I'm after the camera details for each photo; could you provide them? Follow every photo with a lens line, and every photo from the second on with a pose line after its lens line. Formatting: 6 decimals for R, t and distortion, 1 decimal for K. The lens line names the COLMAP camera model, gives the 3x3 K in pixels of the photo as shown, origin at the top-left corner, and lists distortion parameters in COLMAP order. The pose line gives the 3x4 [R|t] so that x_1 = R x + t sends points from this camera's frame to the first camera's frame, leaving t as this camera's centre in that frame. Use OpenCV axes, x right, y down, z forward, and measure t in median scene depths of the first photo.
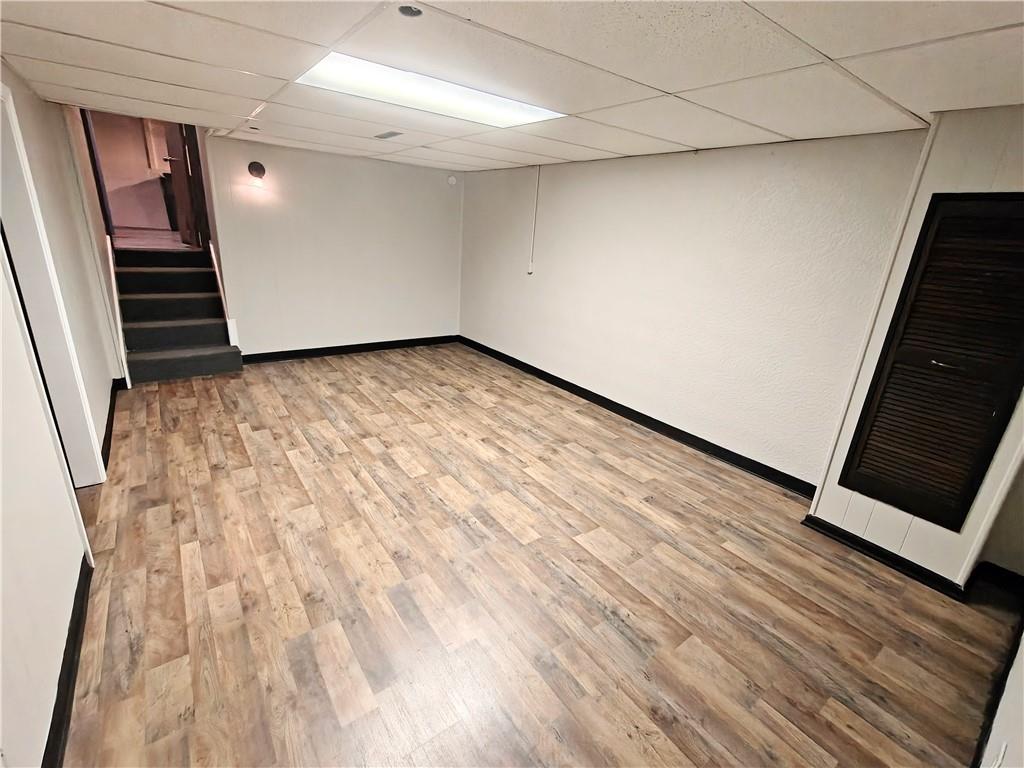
lens RADIAL K [[461.8, 0, 513.2], [0, 461.8, 380.5], [0, 0, 1]] dist [0.000137, -0.000135]
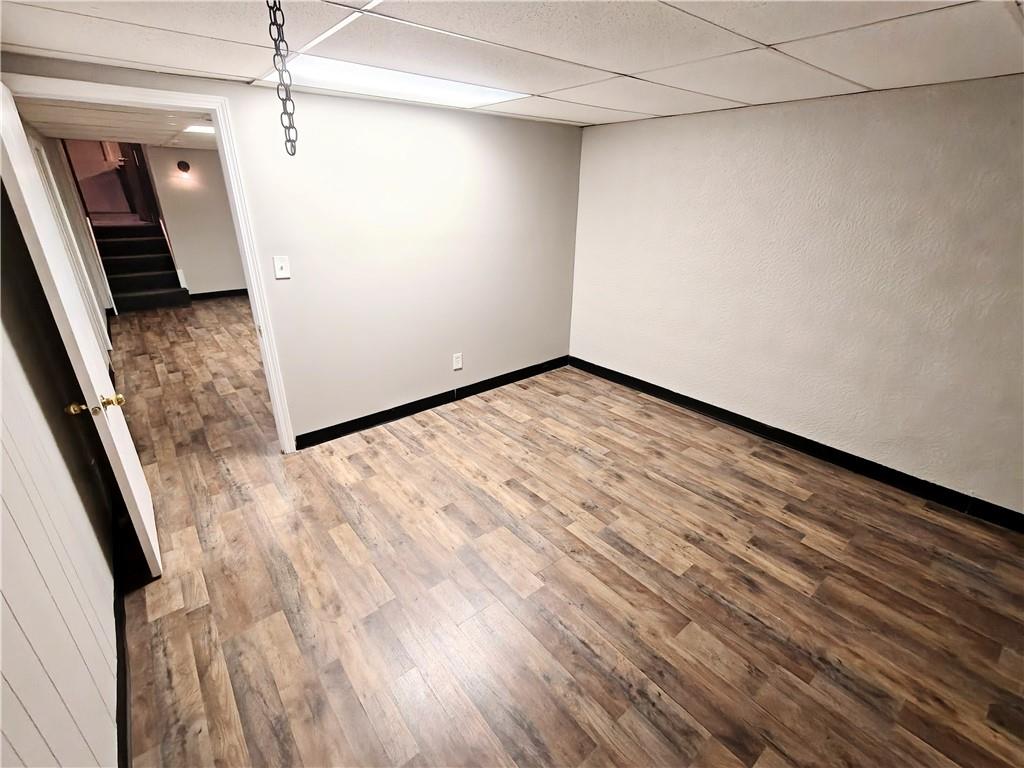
lens RADIAL K [[461.8, 0, 519.3], [0, 461.8, 382.1], [0, 0, 1]] dist [0.000137, -0.000135]
pose [[0.996932, -0.072094, 0.030481, 0.584098], [0.069573, 0.994603, 0.076964, 0.266323], [-0.035865, -0.074608, 0.996568, -0.784269]]
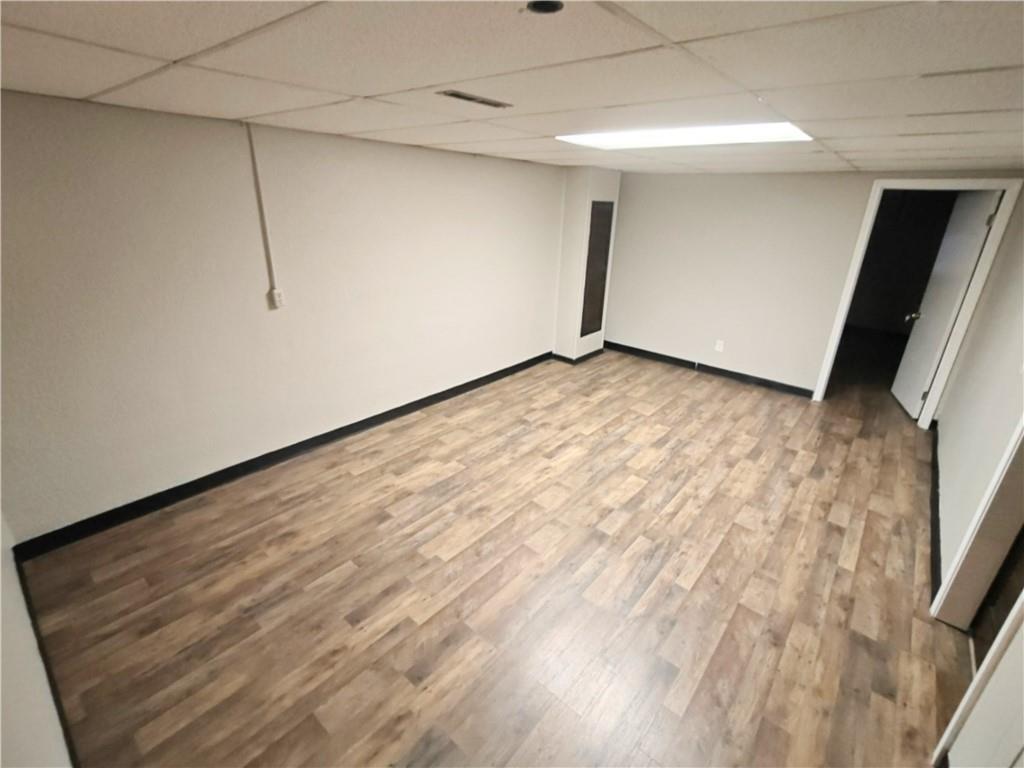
lens RADIAL K [[461.8, 0, 519.9], [0, 461.8, 382.7], [0, 0, 1]] dist [0.000137, -0.000135]
pose [[-0.233522, -0.422236, 0.875890, -0.899189], [0.262418, 0.840004, 0.474900, -0.520740], [-0.936272, 0.340749, -0.085357, 1.158345]]
